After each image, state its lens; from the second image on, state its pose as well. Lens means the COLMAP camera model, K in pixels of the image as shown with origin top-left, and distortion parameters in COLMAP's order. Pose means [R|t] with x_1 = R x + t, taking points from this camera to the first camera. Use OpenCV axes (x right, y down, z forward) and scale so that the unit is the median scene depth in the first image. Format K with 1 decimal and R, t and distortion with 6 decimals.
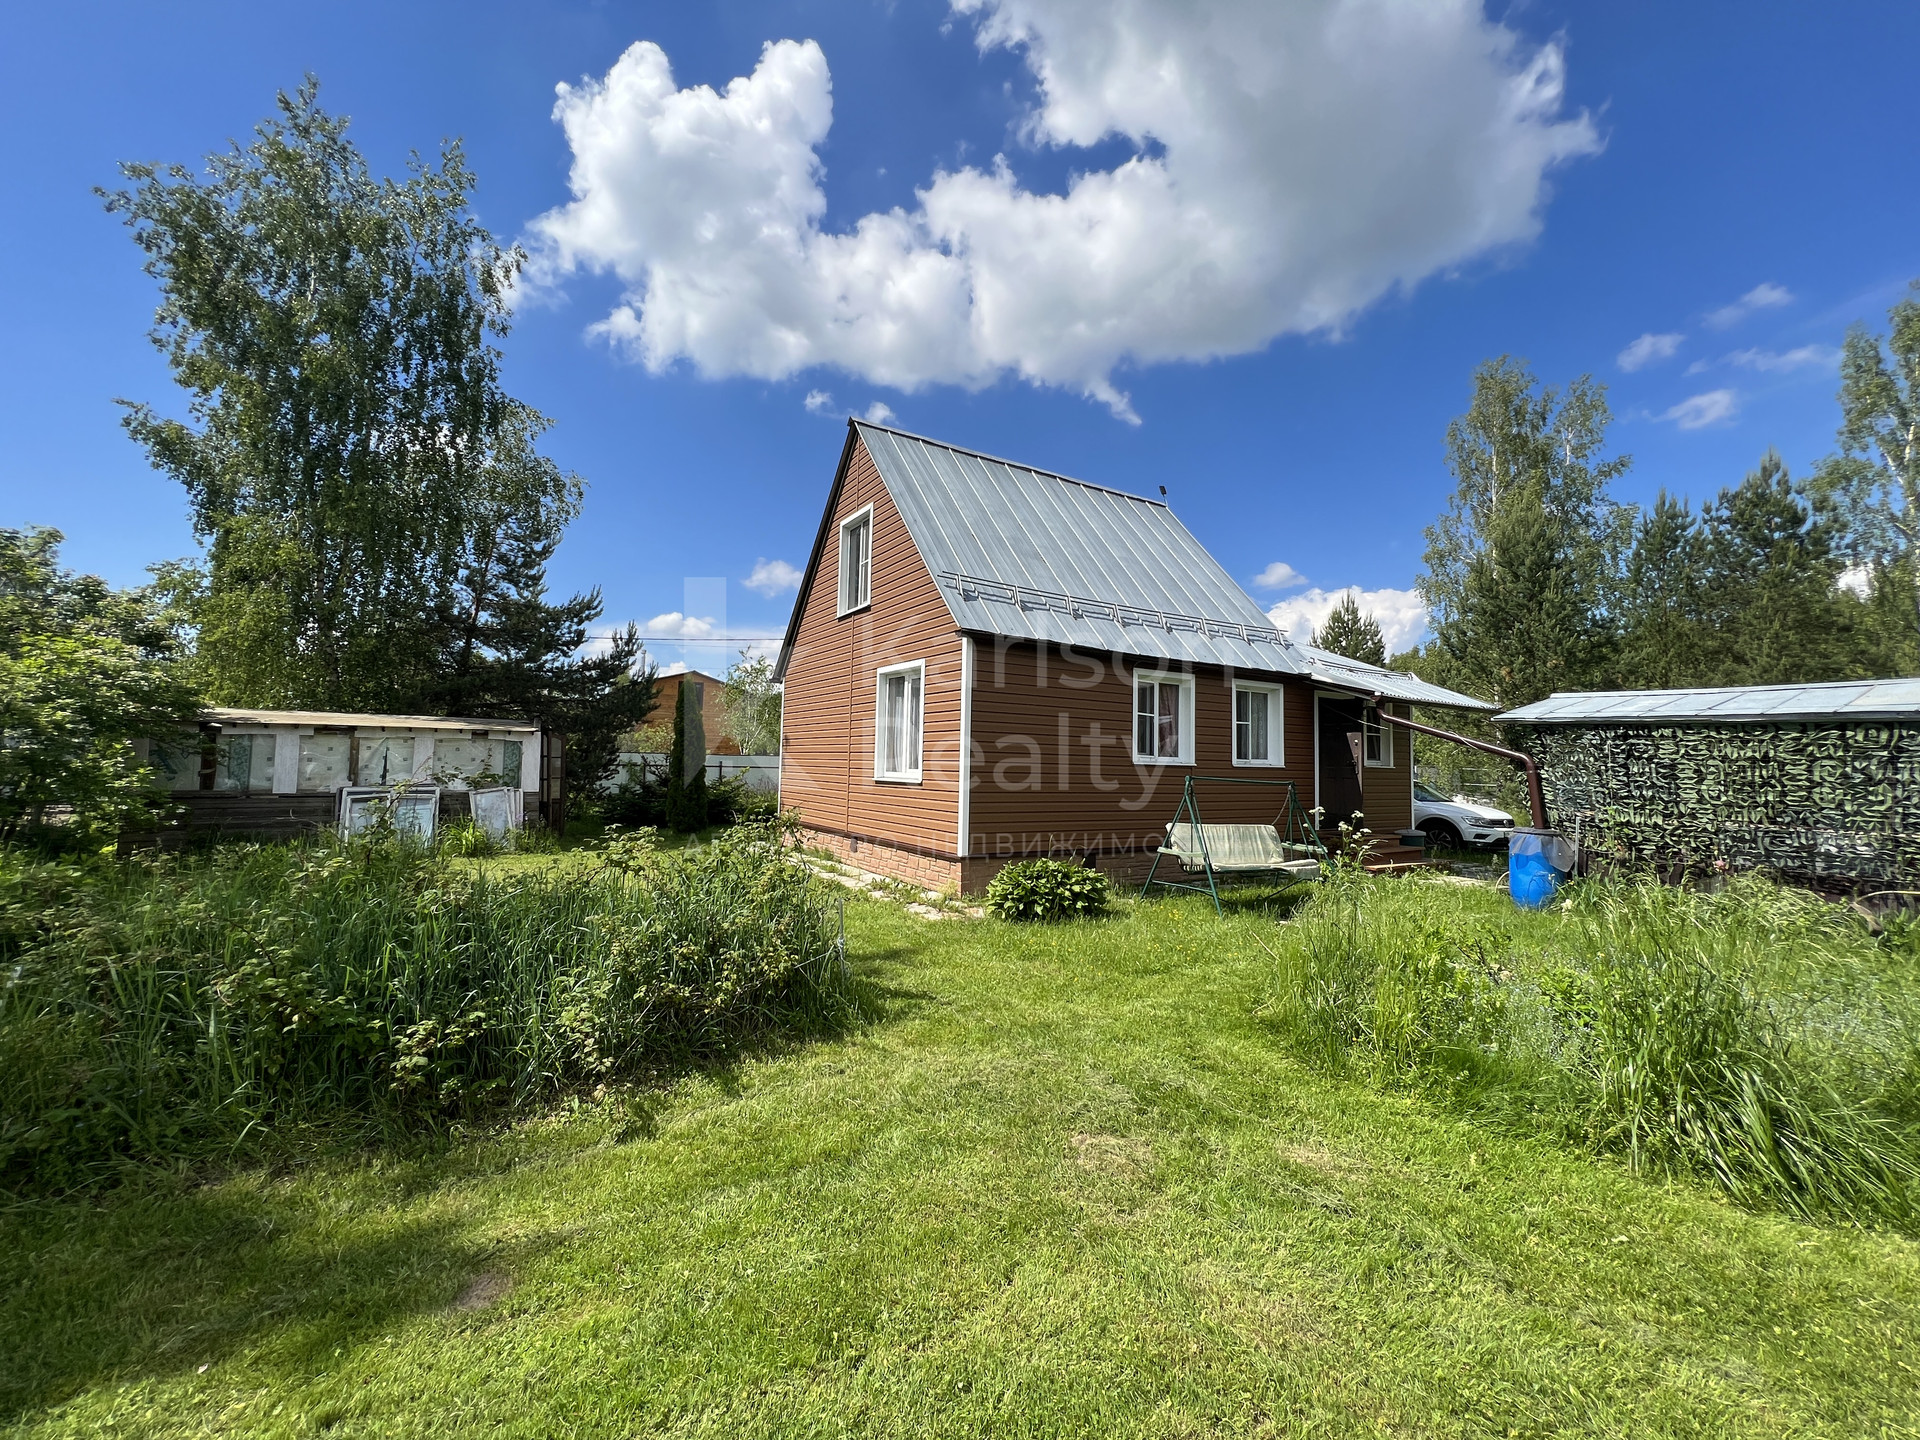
lens RADIAL K [[769.8, 0, 960.0], [0, 769.8, 720.0], [0, 0, 1]] dist [-0.009457, 0.003761]
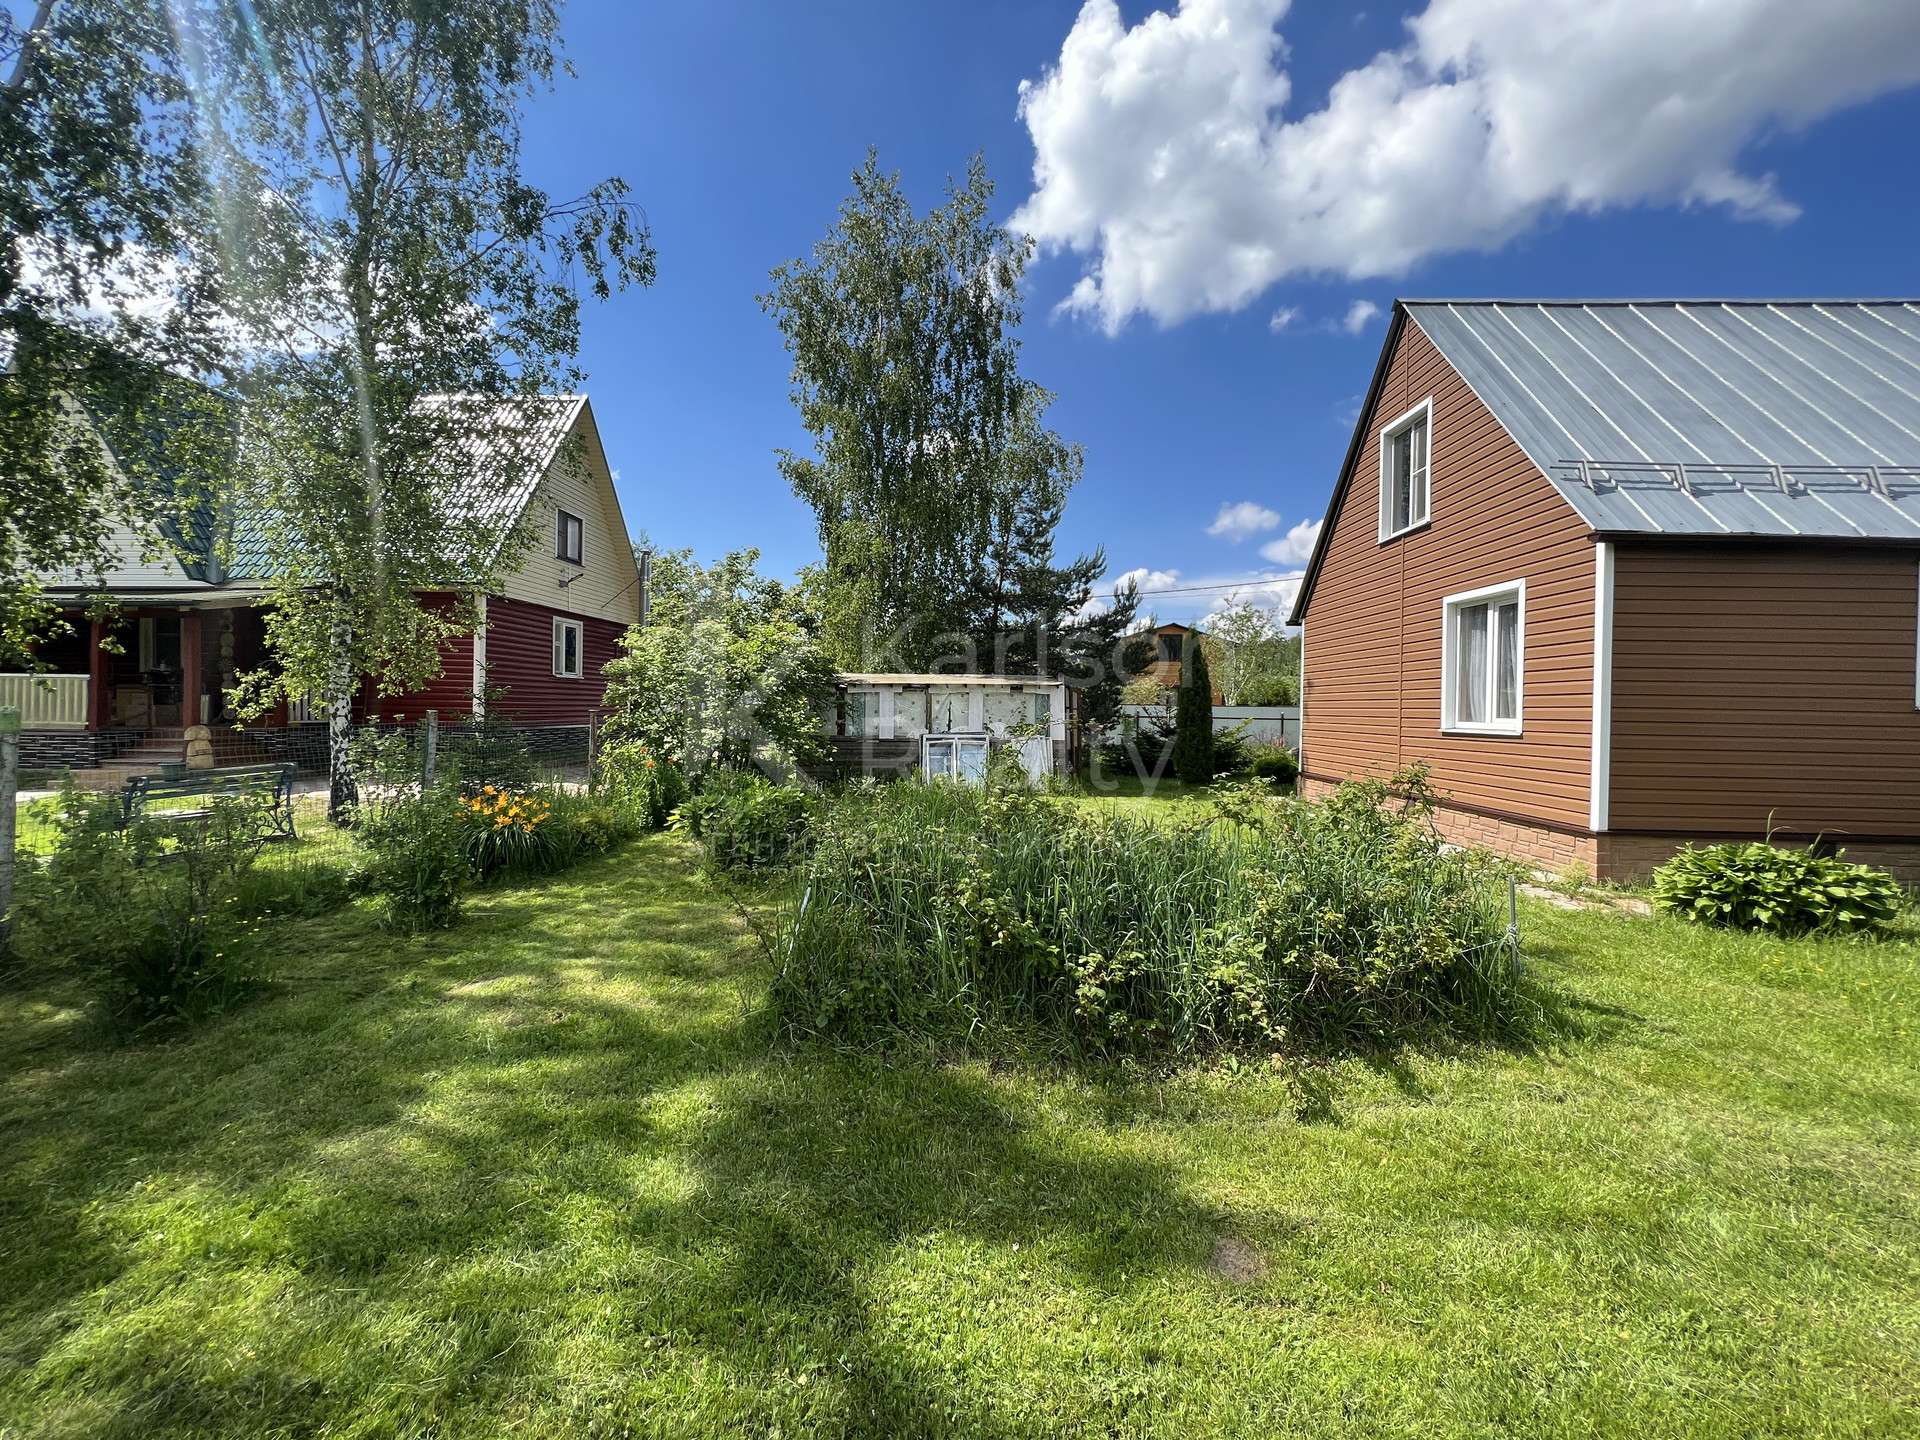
lens RADIAL K [[770.5, 0, 962.3], [0, 770.5, 718.4], [0, 0, 1]] dist [0.000185, -0.000582]
pose [[0.834499, -0.001803, -0.551007, -0.089411], [0.034765, 0.998175, 0.049385, 0.004490], [0.549912, -0.060368, 0.833038, 0.014380]]
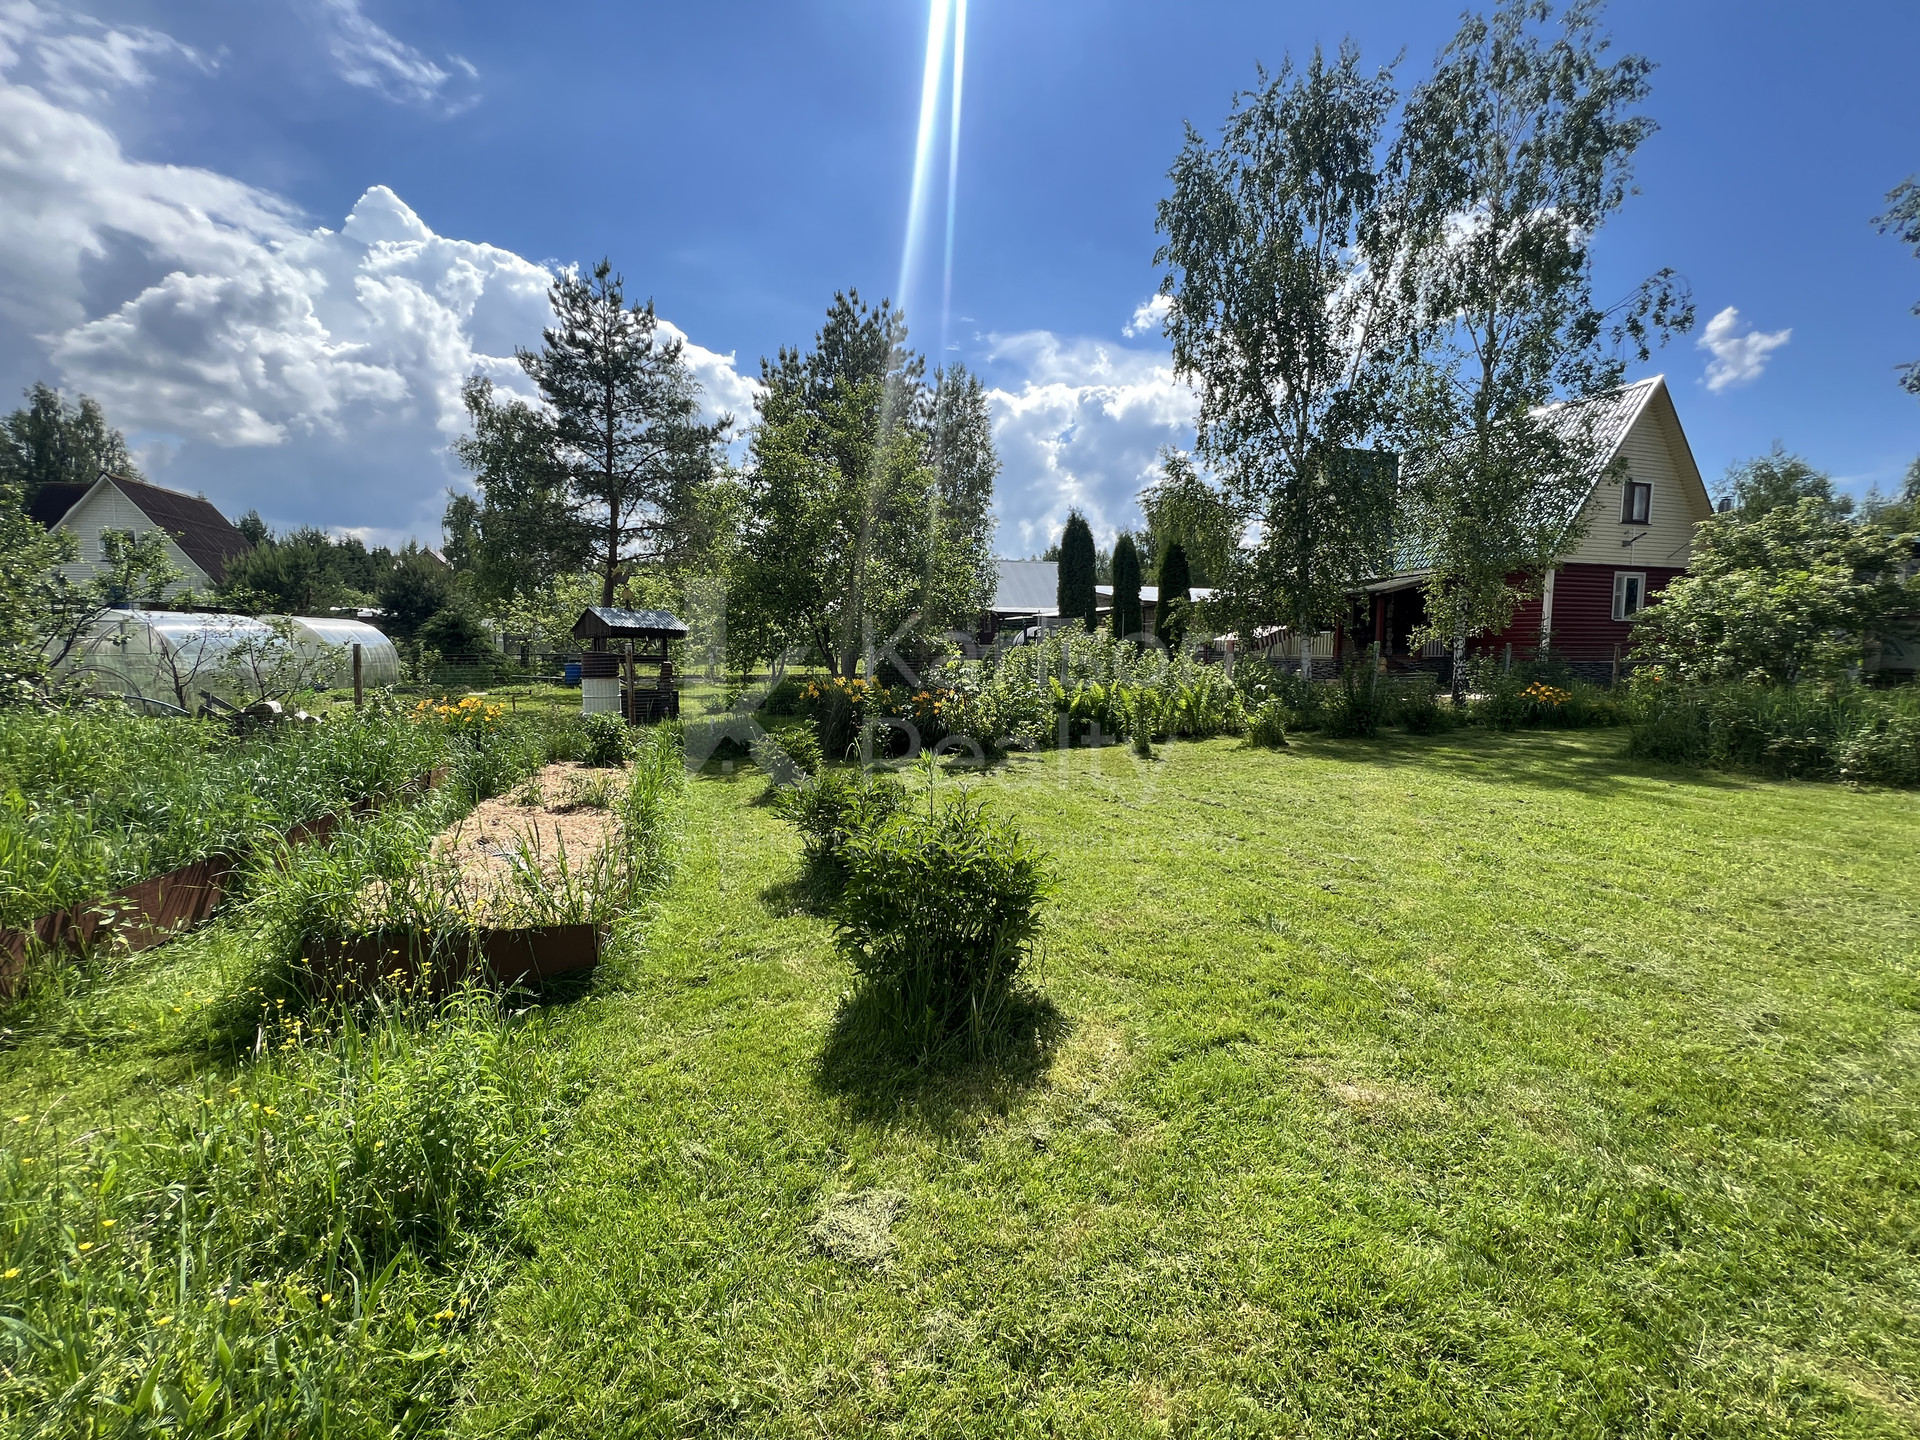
lens RADIAL K [[769.8, 0, 960.0], [0, 769.8, 720.0], [0, 0, 1]] dist [-0.009457, 0.003761]
pose [[-0.236593, 0.069801, -0.969098, 0.747747], [0.049550, 0.996985, 0.059712, 0.023055], [0.970345, -0.033891, -0.239338, -0.317308]]
